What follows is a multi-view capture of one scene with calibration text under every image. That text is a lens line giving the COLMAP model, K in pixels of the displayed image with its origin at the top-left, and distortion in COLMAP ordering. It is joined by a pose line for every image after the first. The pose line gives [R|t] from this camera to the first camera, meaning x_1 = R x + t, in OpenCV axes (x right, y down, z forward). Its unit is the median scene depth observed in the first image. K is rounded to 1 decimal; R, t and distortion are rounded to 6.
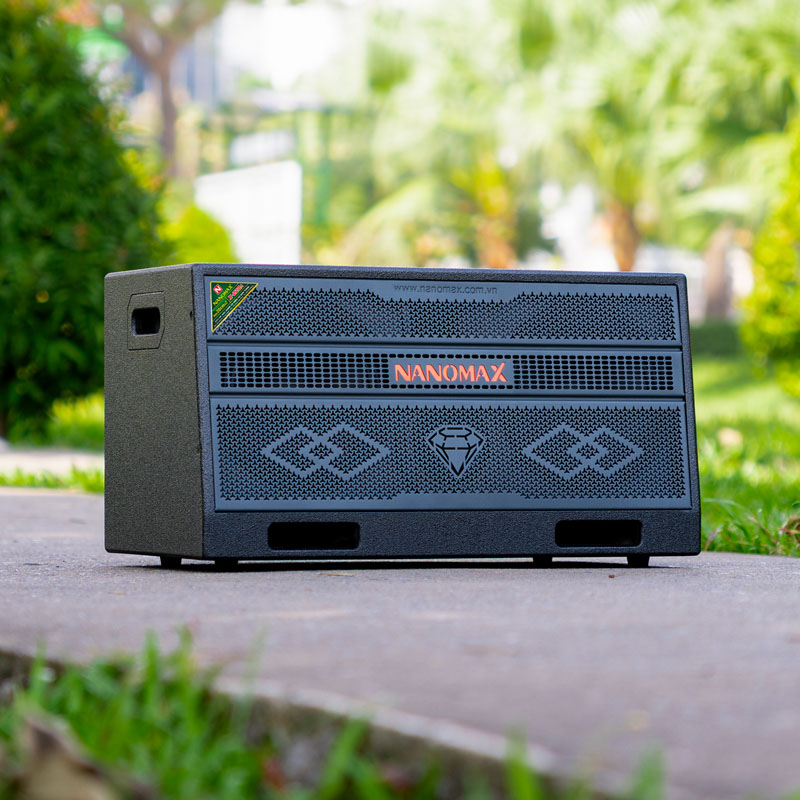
lens RADIAL K [[3998.1, 0, 400.0], [0, 3998.1, 400.0], [0, 0, 1]] dist [0.045992, -2.999651]
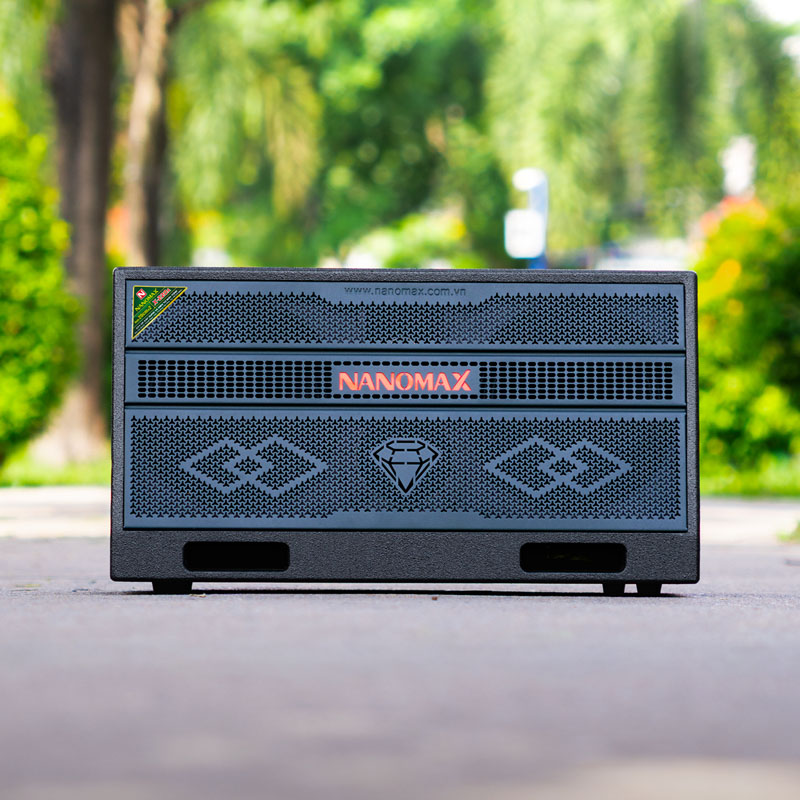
lens RADIAL K [[3998.1, 0, 400.0], [0, 3998.1, 400.0], [0, 0, 1]] dist [0.045992, -2.999651]
pose [[0.932280, -0.002520, -0.361728, 0.347122], [0.000875, 0.999989, -0.004711, 0.001856], [0.361736, 0.004075, 0.932272, 0.138854]]
